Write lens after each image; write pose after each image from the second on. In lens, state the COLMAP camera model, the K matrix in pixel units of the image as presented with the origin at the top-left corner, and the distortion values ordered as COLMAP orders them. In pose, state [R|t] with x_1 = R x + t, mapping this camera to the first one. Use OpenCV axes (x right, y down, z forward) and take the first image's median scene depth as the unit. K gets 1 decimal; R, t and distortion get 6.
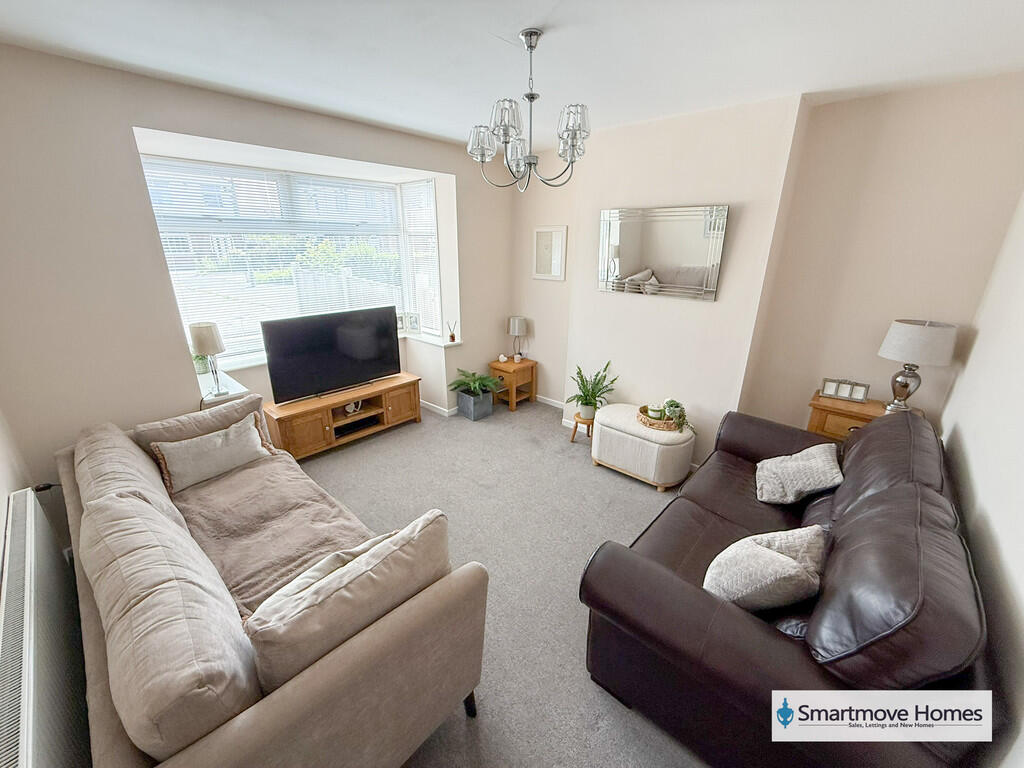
lens RADIAL K [[408.1, 0, 507.6], [0, 408.1, 381.8], [0, 0, 1]] dist [-0.001784, -0.000321]
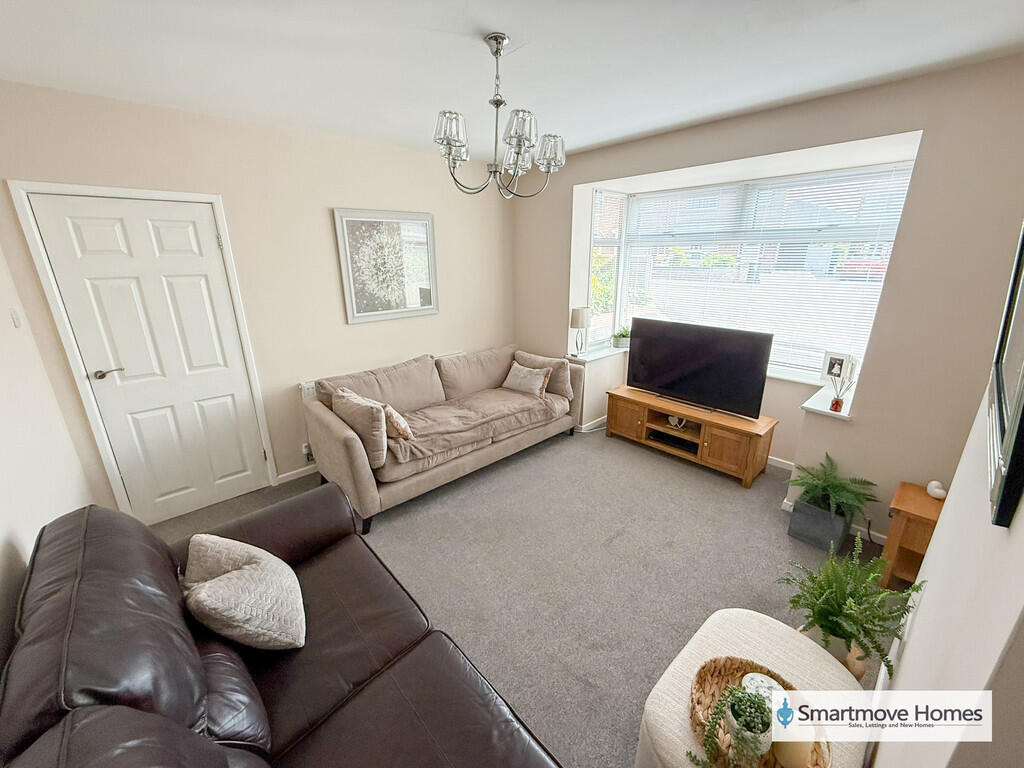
lens RADIAL K [[408.1, 0, 507.2], [0, 408.1, 383.4], [0, 0, 1]] dist [-0.001784, -0.000321]
pose [[-0.097026, 0.298251, -0.949543, 0.550638], [-0.314054, 0.896129, 0.313565, -0.194925], [0.944434, 0.328632, 0.006719, 0.575285]]
